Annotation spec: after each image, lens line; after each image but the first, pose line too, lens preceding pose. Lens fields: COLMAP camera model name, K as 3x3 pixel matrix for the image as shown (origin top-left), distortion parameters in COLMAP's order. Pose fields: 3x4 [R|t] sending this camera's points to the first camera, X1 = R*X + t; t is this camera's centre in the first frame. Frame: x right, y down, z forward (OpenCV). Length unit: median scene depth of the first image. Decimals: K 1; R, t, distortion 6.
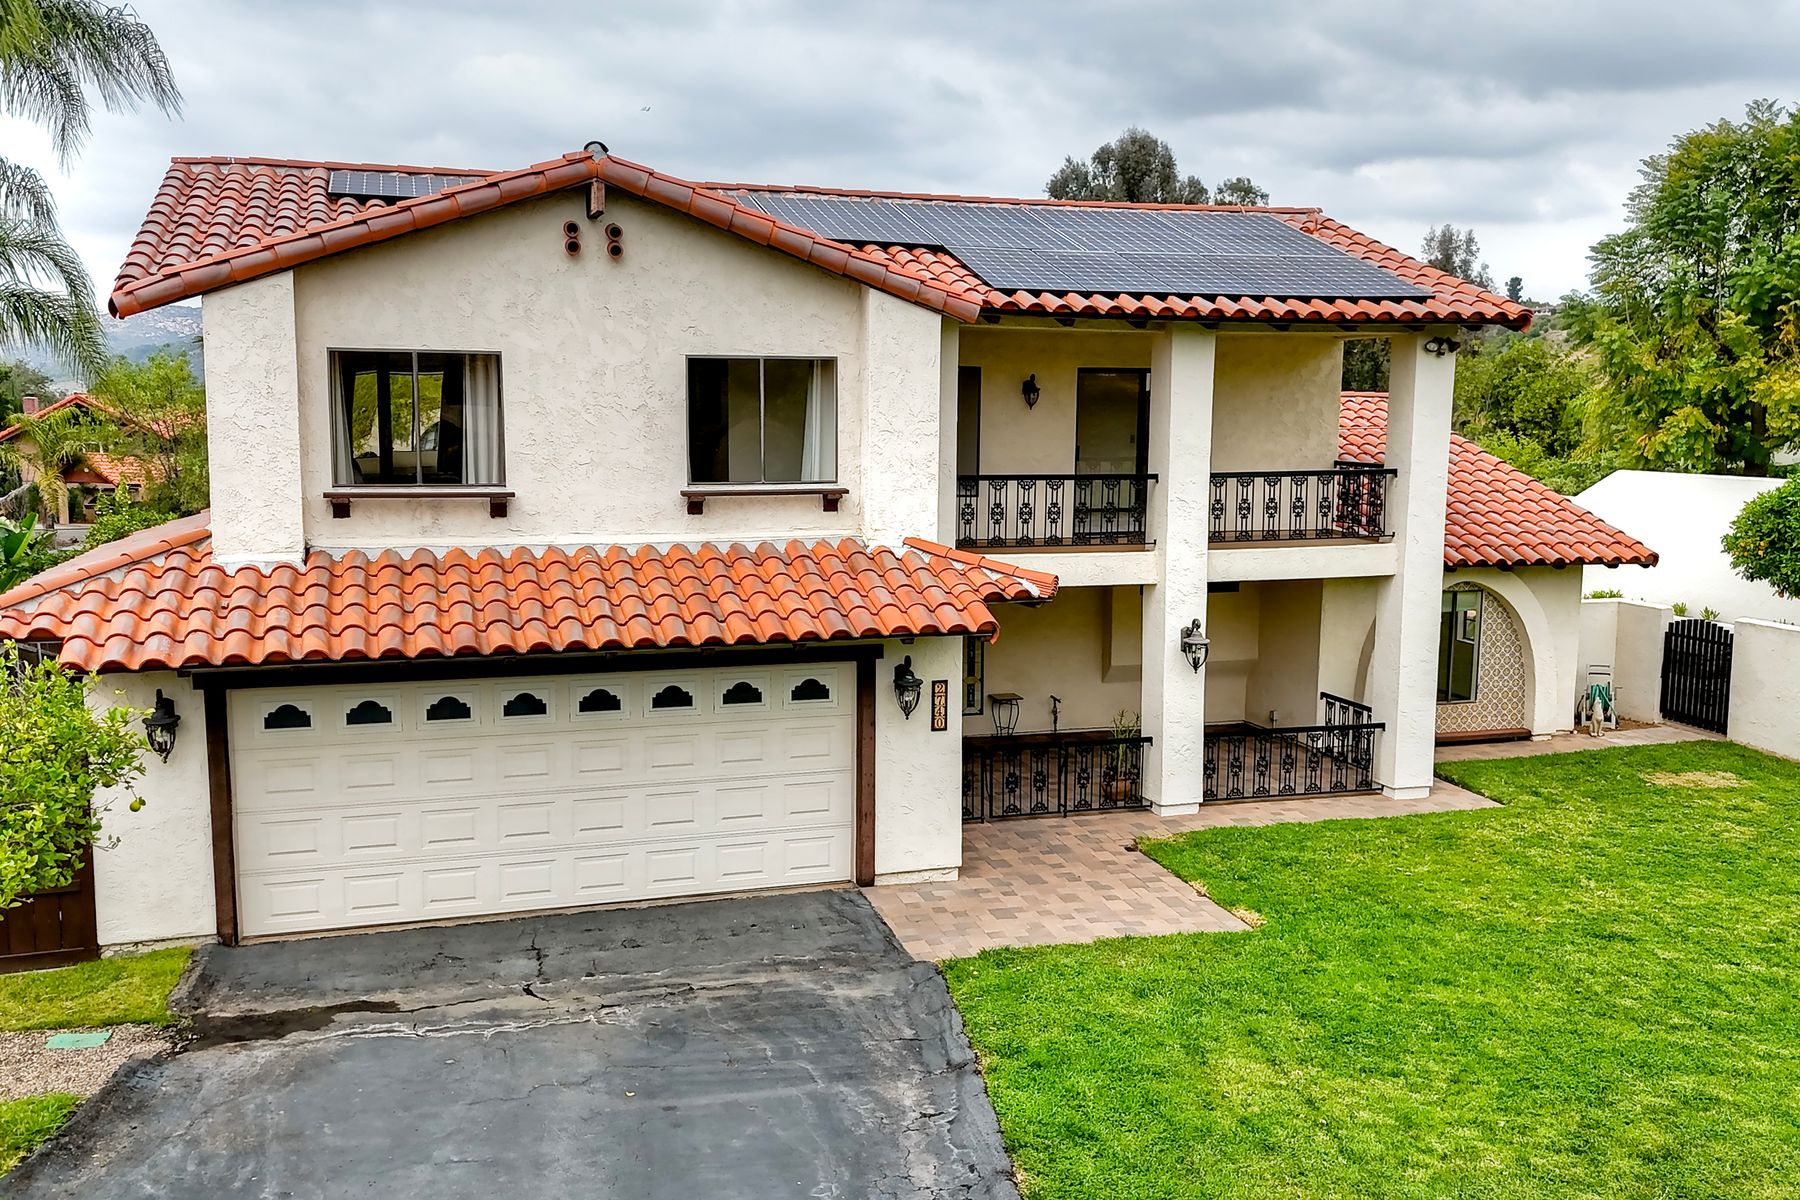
lens RADIAL K [[1589.6, 0, 900.0], [0, 1589.6, 600.0], [0, 0, 1]] dist [0.079957, -0.085027]
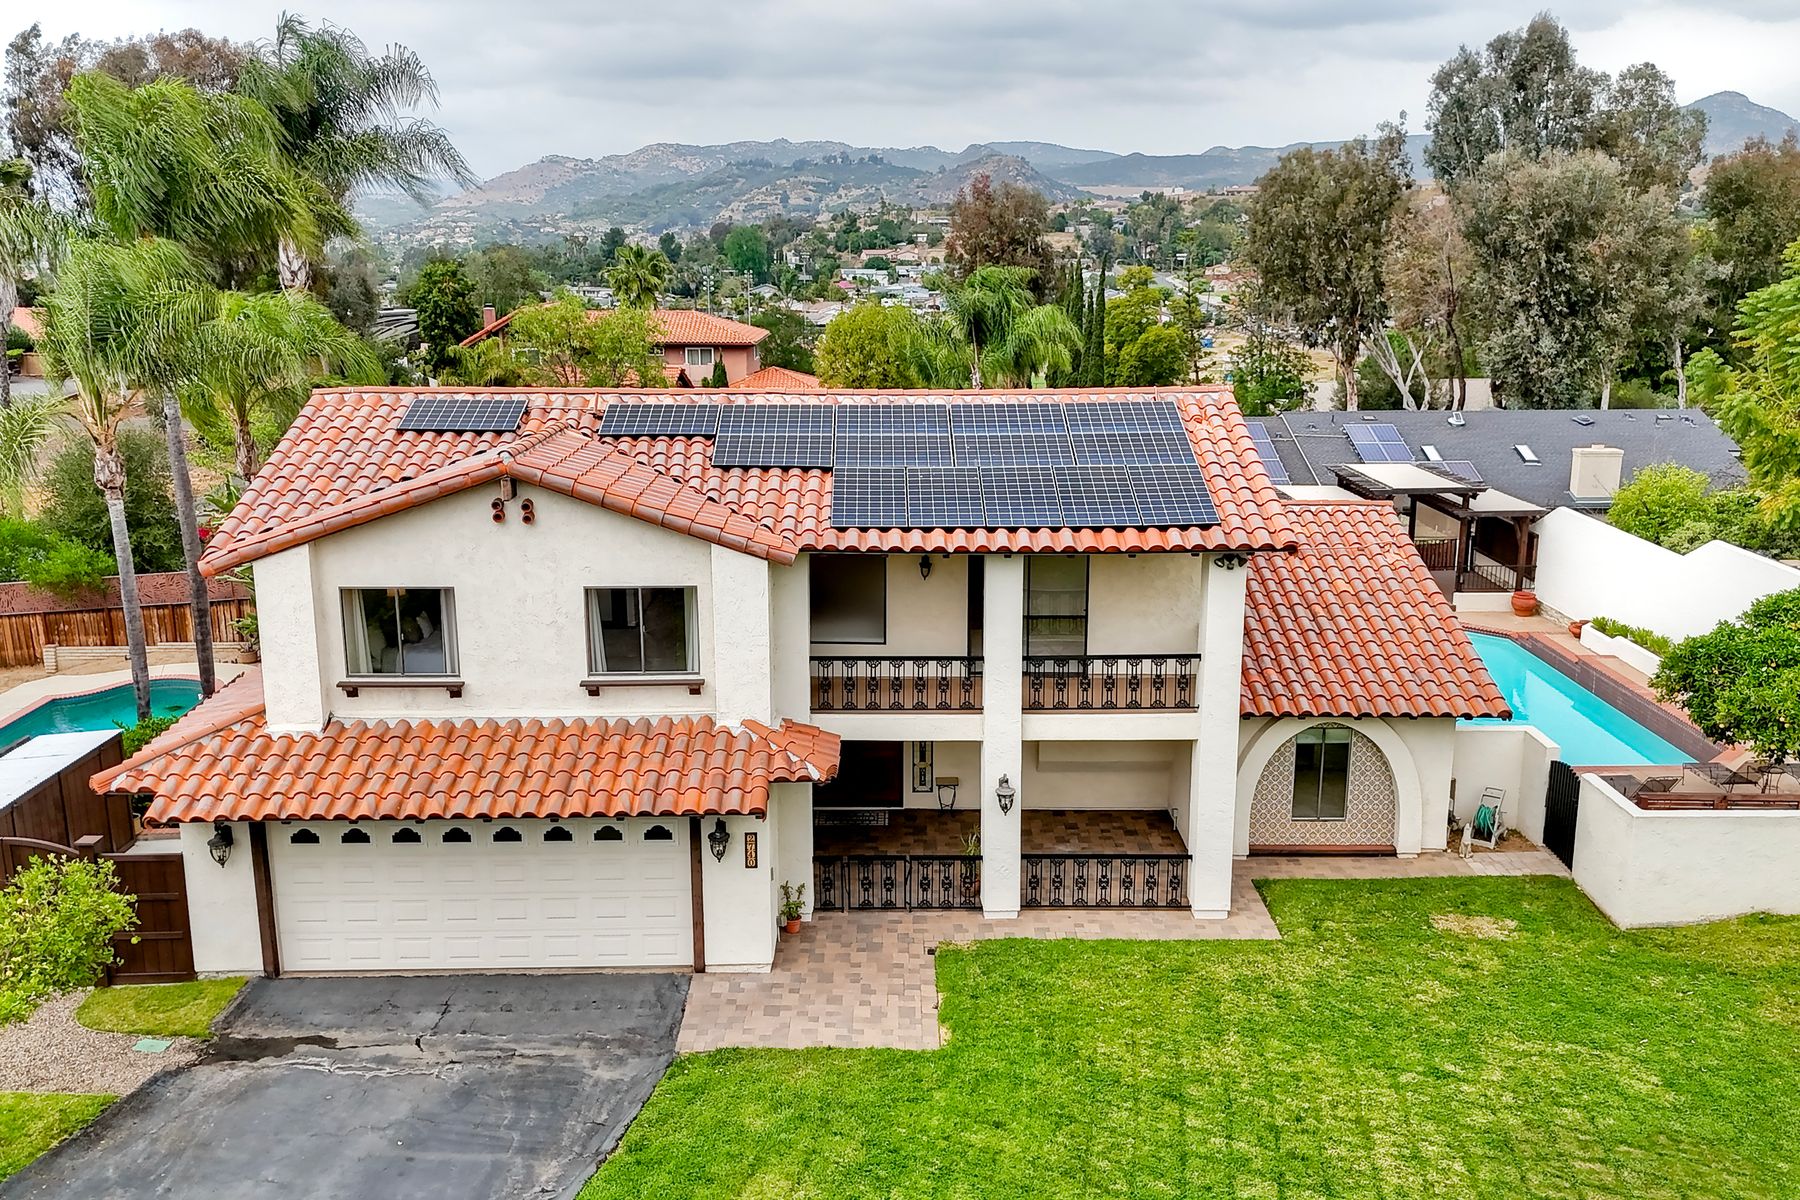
lens RADIAL K [[1568.4, 0, 900.0], [0, 1568.4, 600.0], [0, 0, 1]] dist [0.072157, -0.067829]
pose [[0.958929, 0.058881, -0.277466, 0.527338], [-0.029540, 0.993628, 0.108765, -0.308339], [0.282103, -0.096102, 0.954559, -0.240180]]
